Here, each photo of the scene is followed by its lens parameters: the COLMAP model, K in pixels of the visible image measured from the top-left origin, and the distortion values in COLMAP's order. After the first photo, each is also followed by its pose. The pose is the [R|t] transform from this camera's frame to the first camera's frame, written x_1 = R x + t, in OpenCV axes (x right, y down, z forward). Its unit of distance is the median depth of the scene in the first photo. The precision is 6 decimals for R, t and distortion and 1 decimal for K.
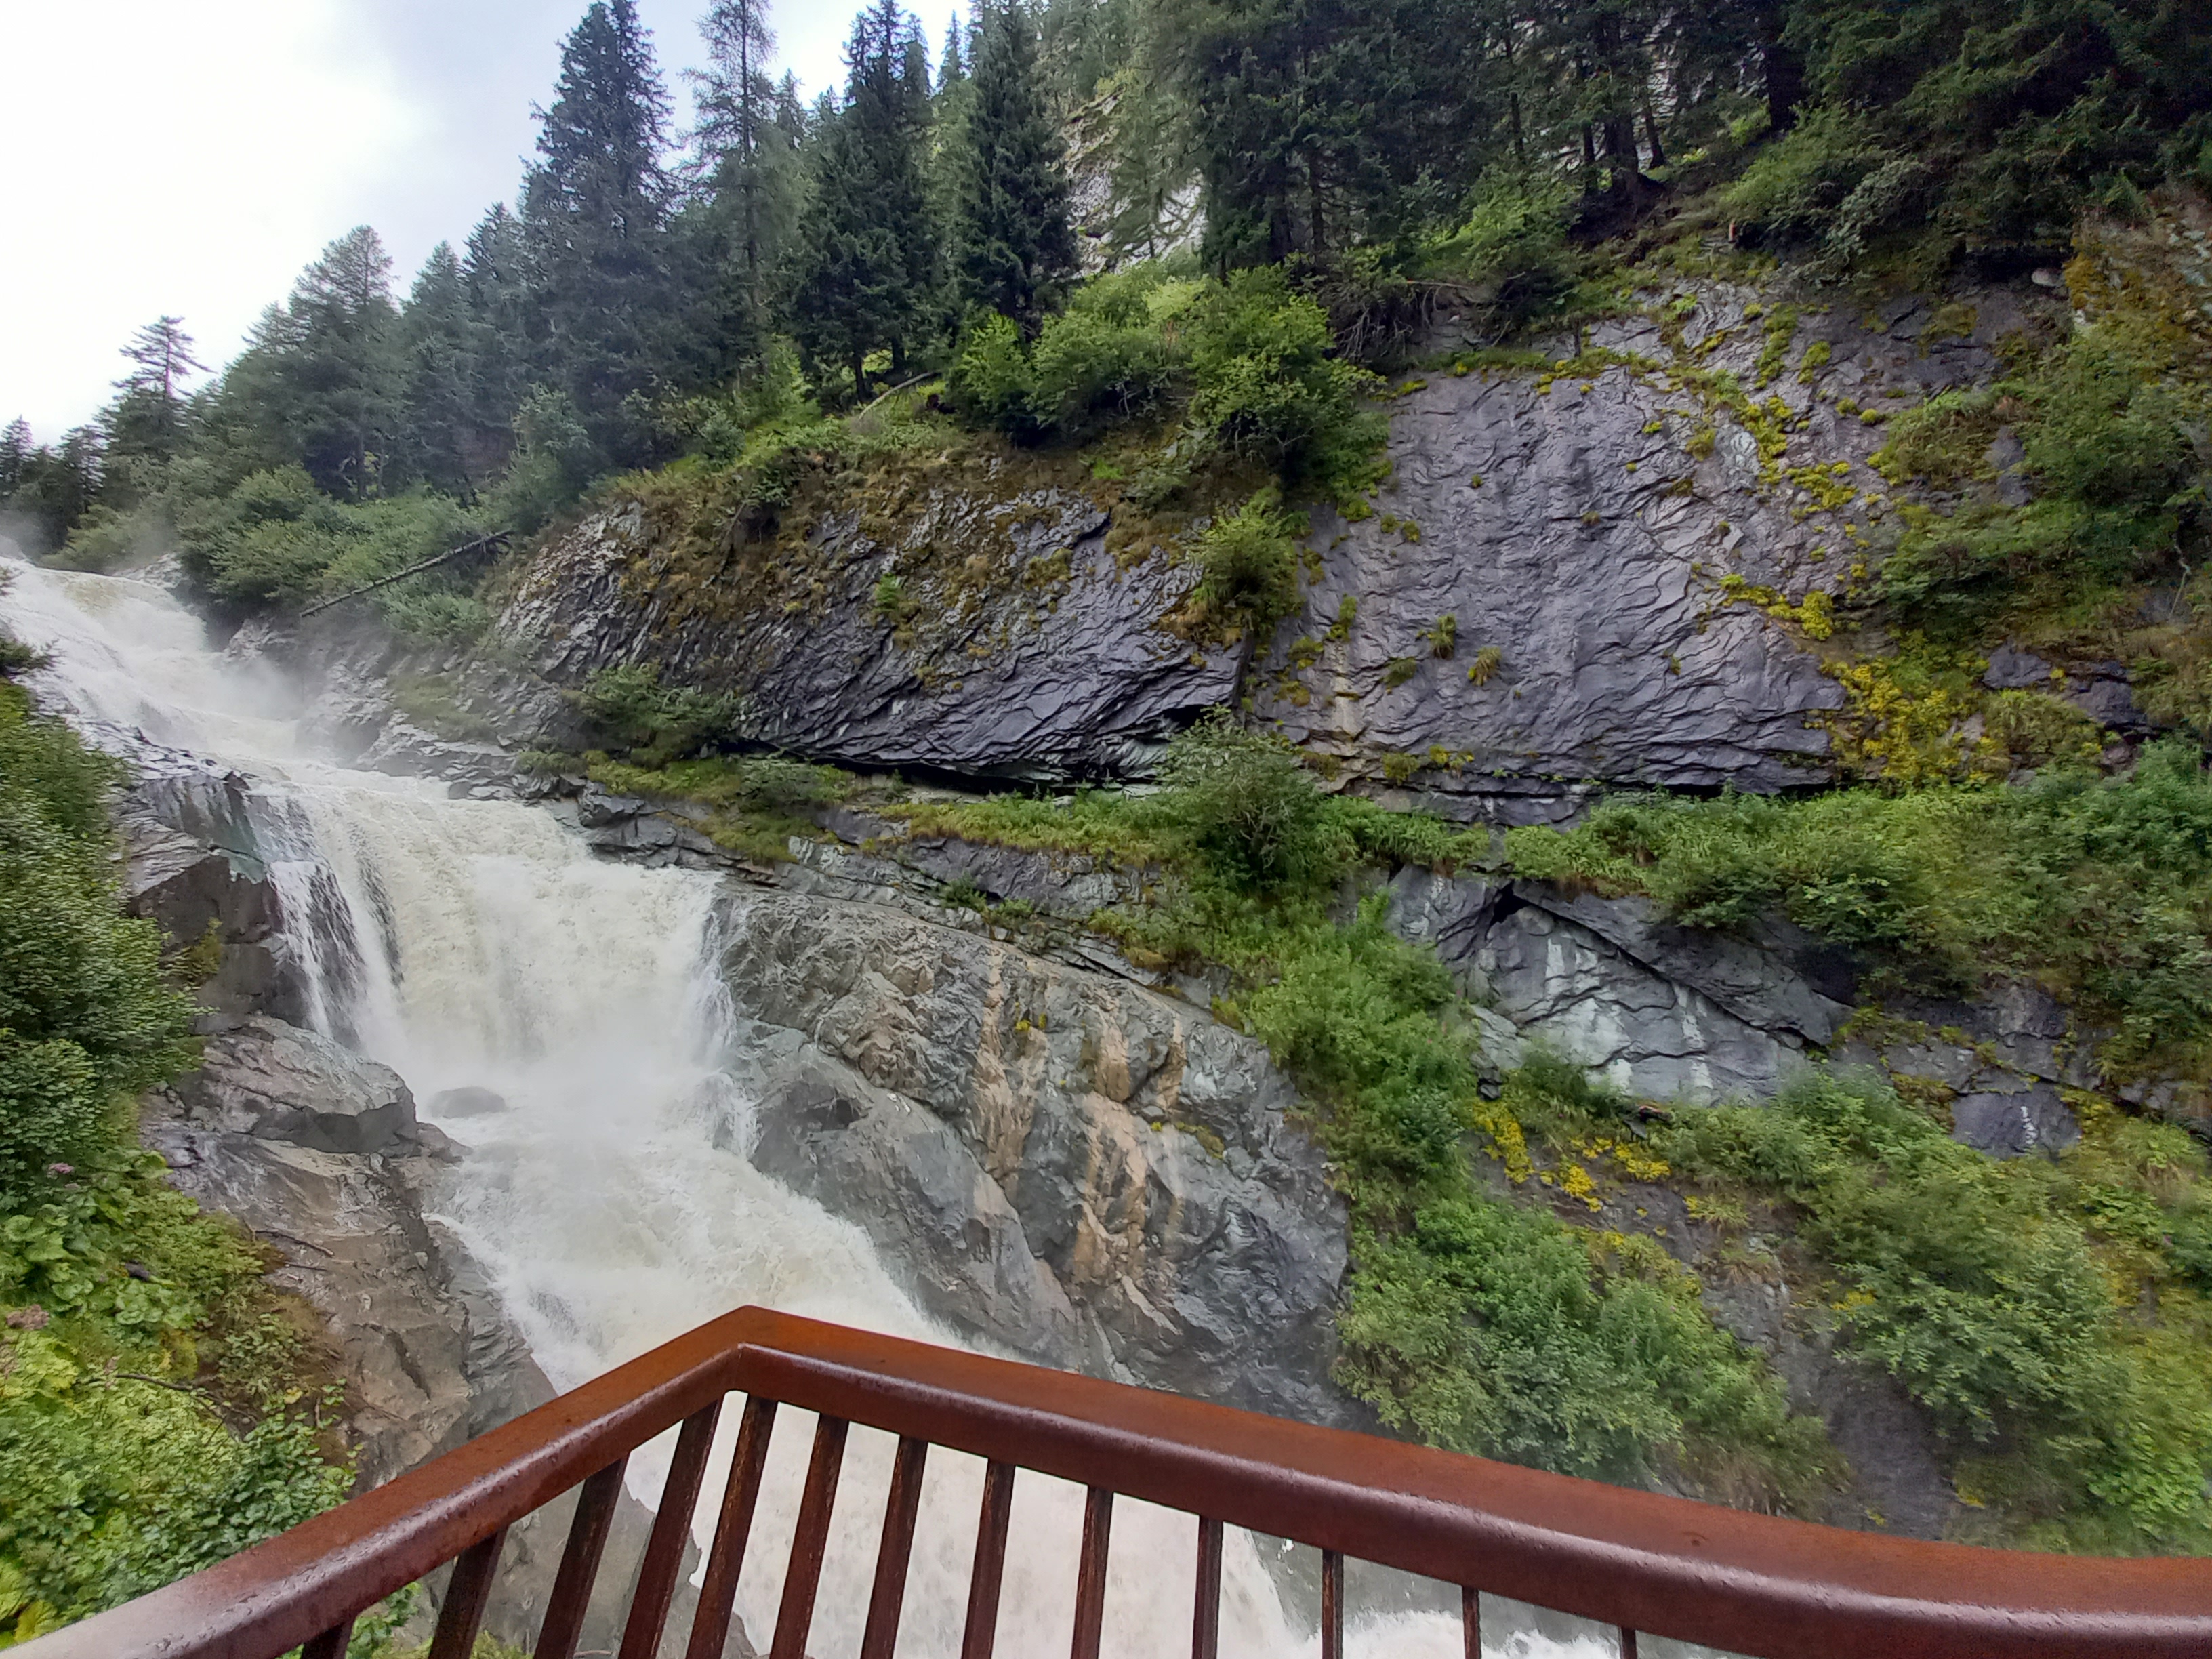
lens RADIAL K [[883.4, 0, 1084.7], [0, 883.4, 822.3], [0, 0, 1]] dist [-0.000879, -0.001284]
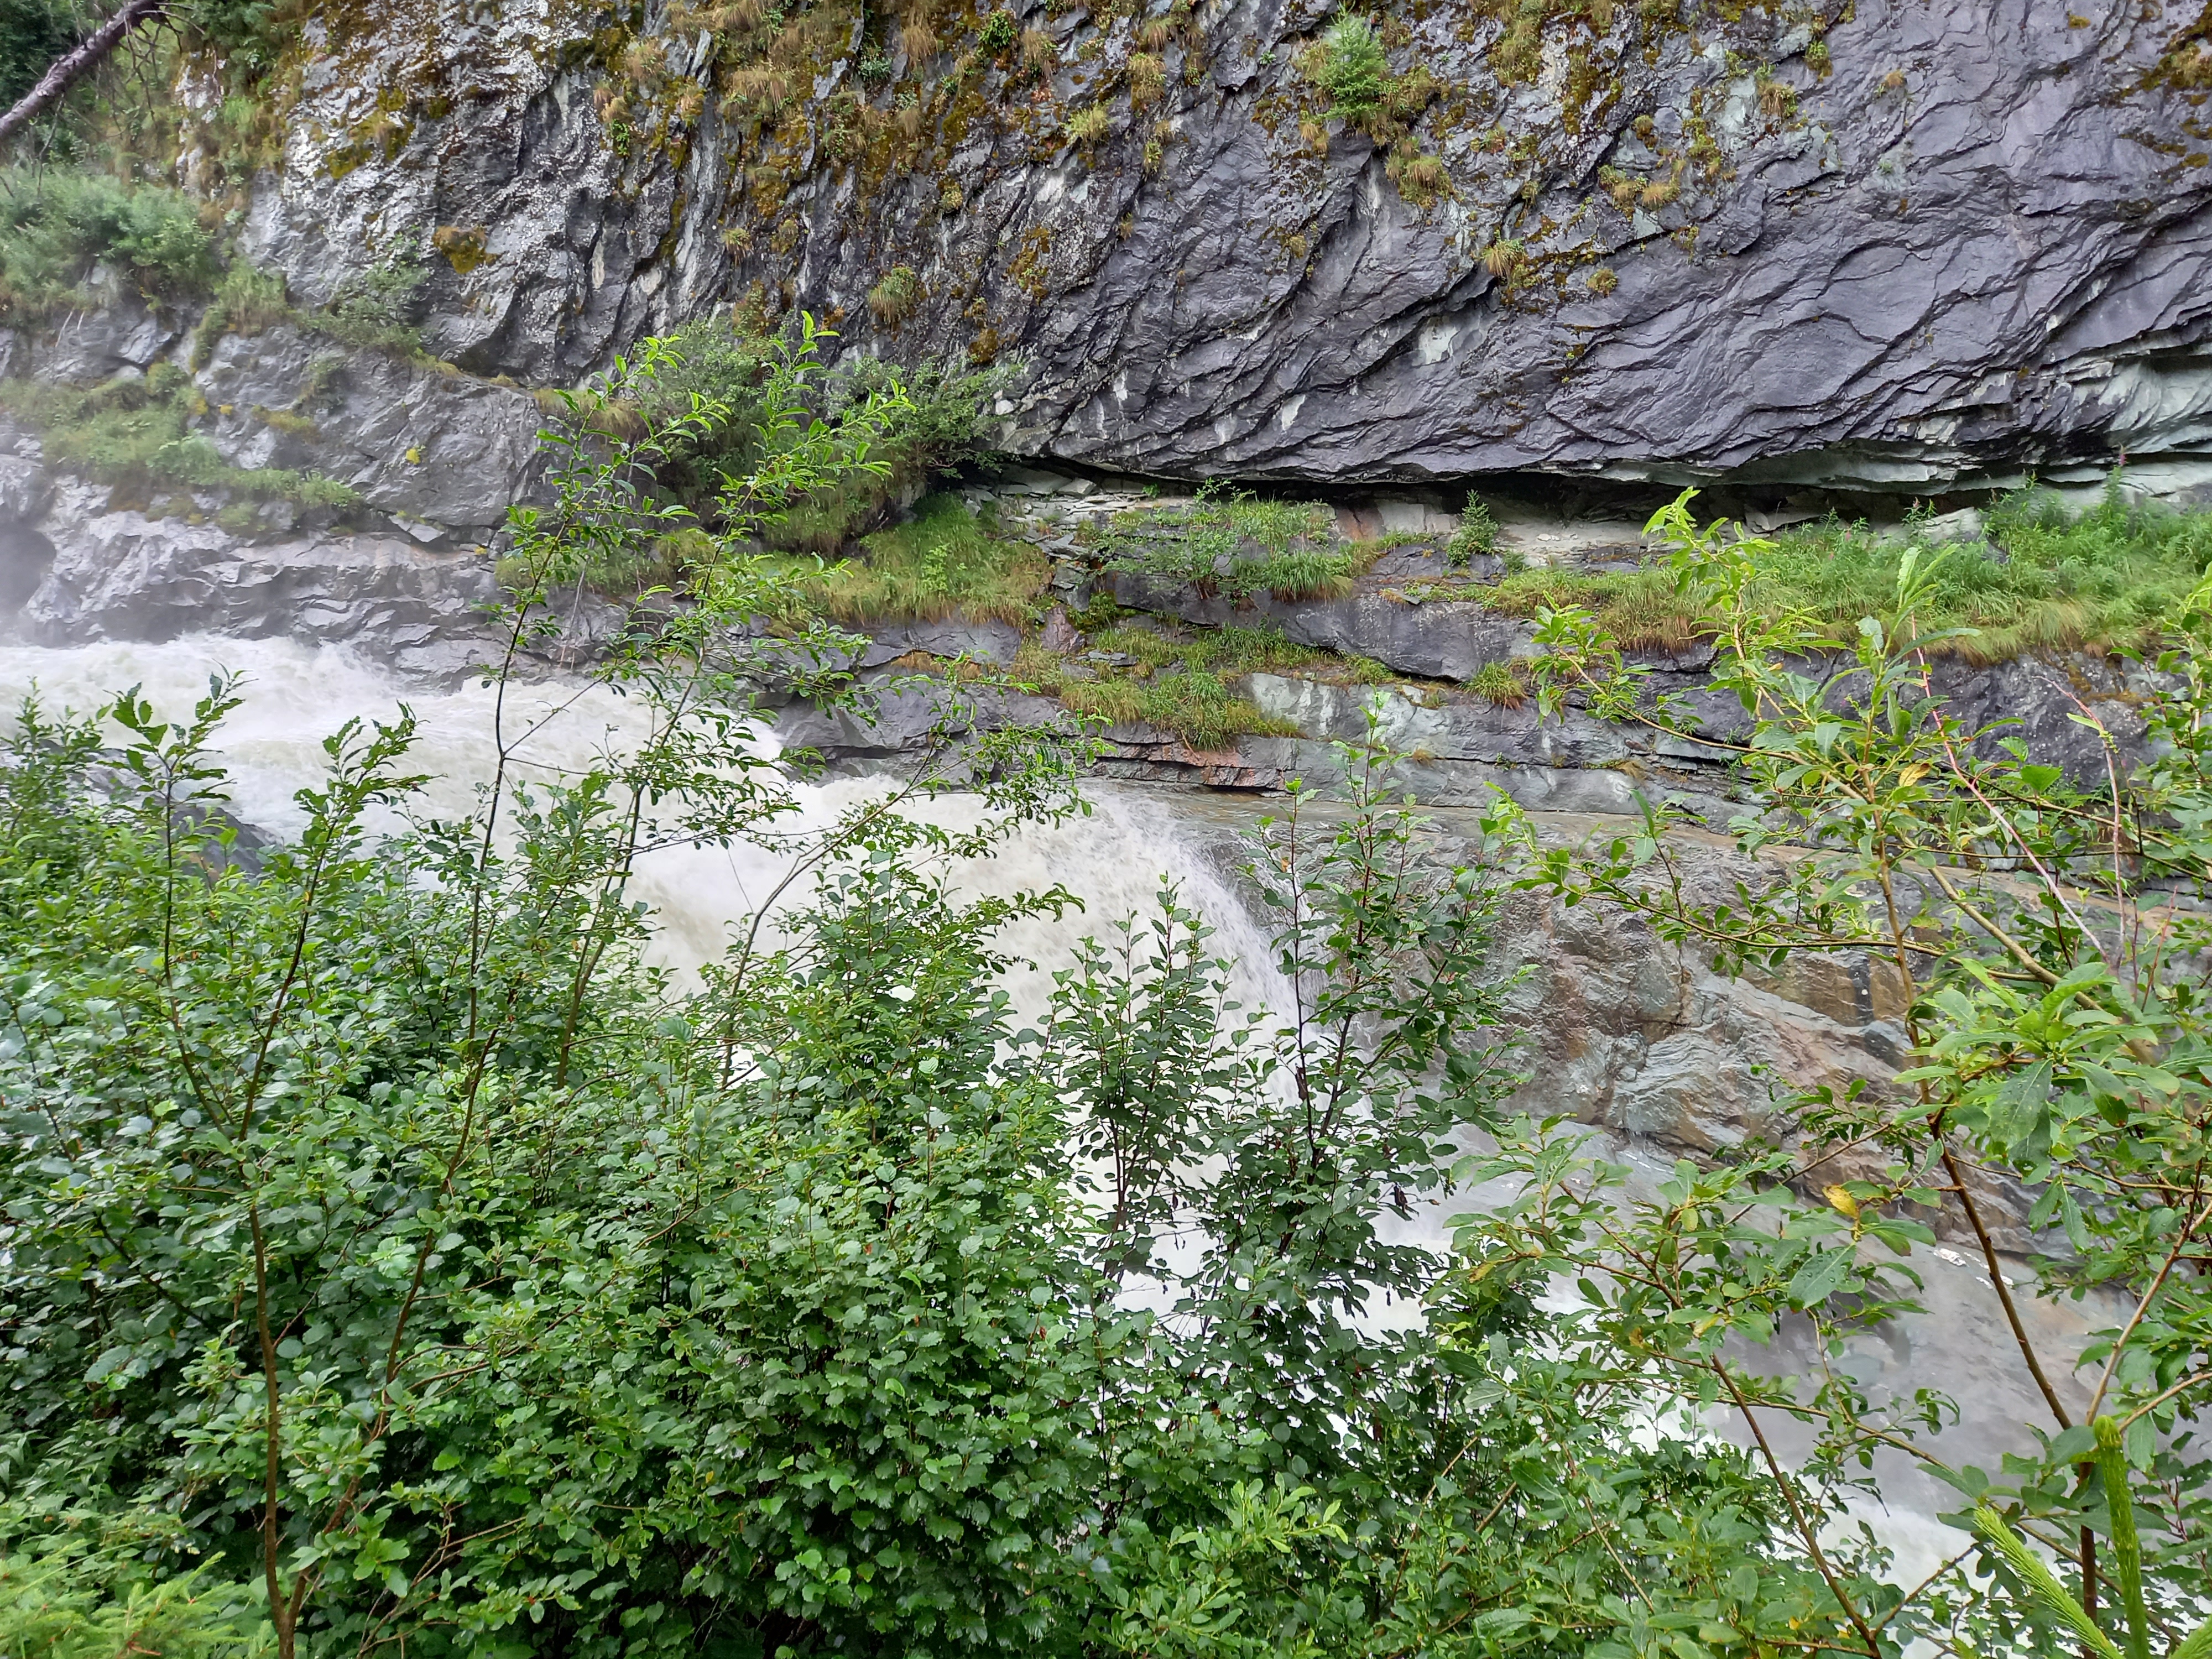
lens RADIAL K [[1627.7, 0, 1137.6], [0, 1627.7, 828.7], [0, 0, 1]] dist [0.028602, -0.021994]
pose [[0.985827, -0.151849, 0.071327, -0.409293], [0.130676, 0.961649, 0.241154, -0.103438], [-0.105210, -0.228416, 0.967862, 0.160841]]
